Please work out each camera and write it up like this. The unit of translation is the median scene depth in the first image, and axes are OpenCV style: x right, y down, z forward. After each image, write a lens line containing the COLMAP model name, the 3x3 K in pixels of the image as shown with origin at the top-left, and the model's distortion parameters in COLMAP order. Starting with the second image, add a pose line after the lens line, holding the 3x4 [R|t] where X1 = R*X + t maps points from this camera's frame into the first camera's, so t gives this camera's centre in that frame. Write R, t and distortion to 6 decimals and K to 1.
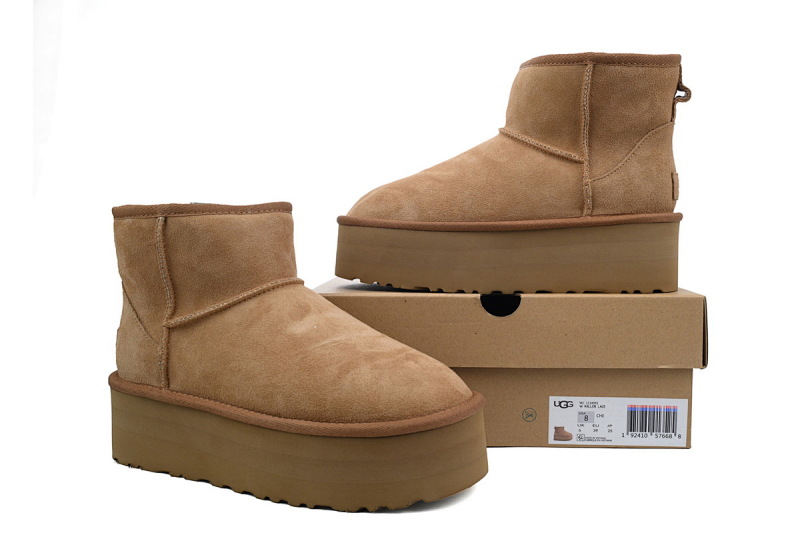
lens RADIAL K [[745.0, 0, 400.4], [0, 745.0, 266.3], [0, 0, 1]] dist [-0.001707, 0.000000]
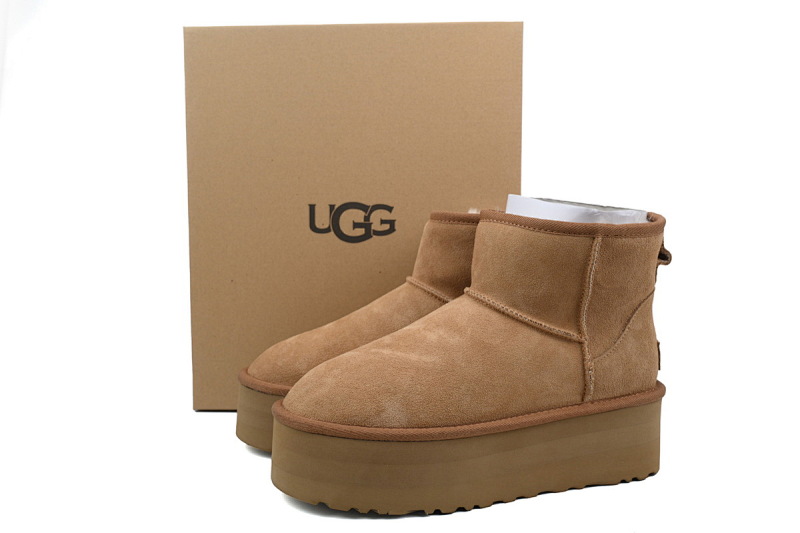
lens RADIAL K [[745.0, 0, 398.9], [0, 745.0, 265.3], [0, 0, 1]] dist [-0.001707, 0.000000]
pose [[0.921854, -0.036936, 0.385773, -0.288336], [0.033478, 0.999316, 0.015681, -0.249779], [-0.386089, -0.001541, 0.922460, 0.273394]]
